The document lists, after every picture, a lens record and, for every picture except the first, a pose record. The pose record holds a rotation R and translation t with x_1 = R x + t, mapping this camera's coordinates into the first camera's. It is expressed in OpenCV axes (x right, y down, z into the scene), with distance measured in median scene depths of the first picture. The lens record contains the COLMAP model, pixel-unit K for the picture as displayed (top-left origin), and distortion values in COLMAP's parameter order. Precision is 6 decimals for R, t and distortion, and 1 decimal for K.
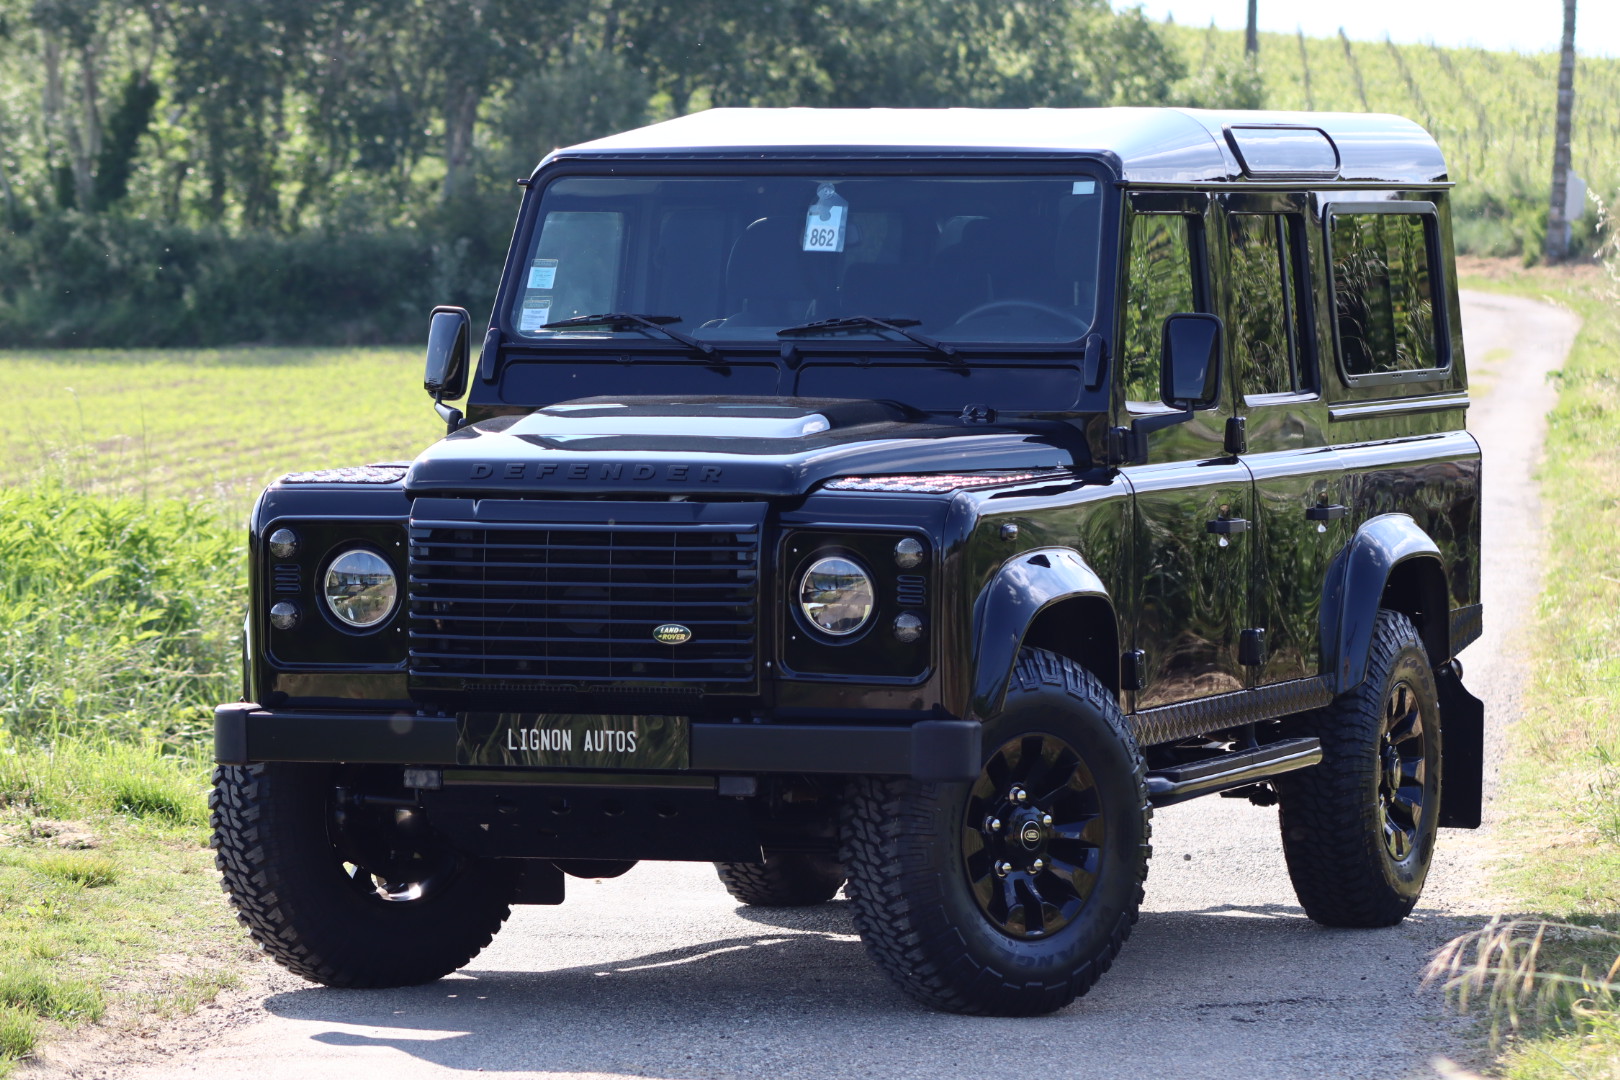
lens RADIAL K [[8121.2, 0, 806.3], [0, 8121.2, 546.7], [0, 0, 1]] dist [0.716993, 0.000000]
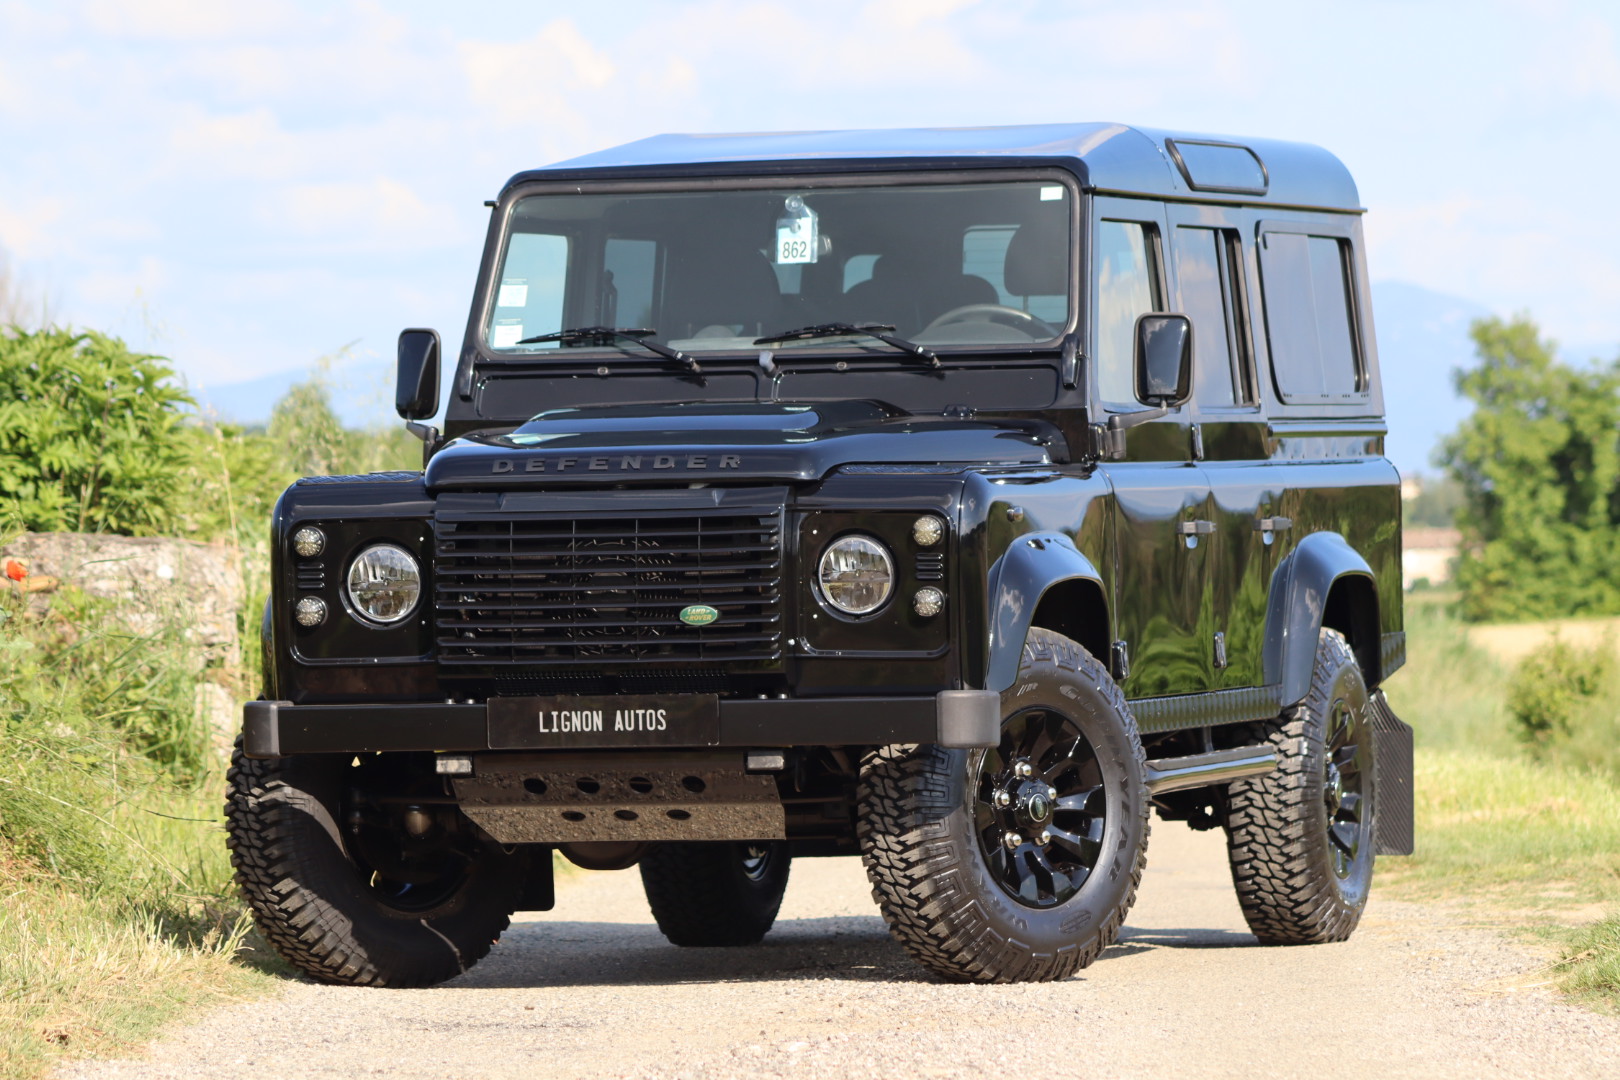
lens RADIAL K [[10483.7, 0, 814.0], [0, 10483.7, 536.7], [0, 0, 1]] dist [1.847980, 0.000000]
pose [[0.997938, -0.021170, 0.060595, -0.077264], [0.023234, 0.999166, -0.033566, 0.042966], [-0.059834, 0.034905, 0.997598, -0.316938]]
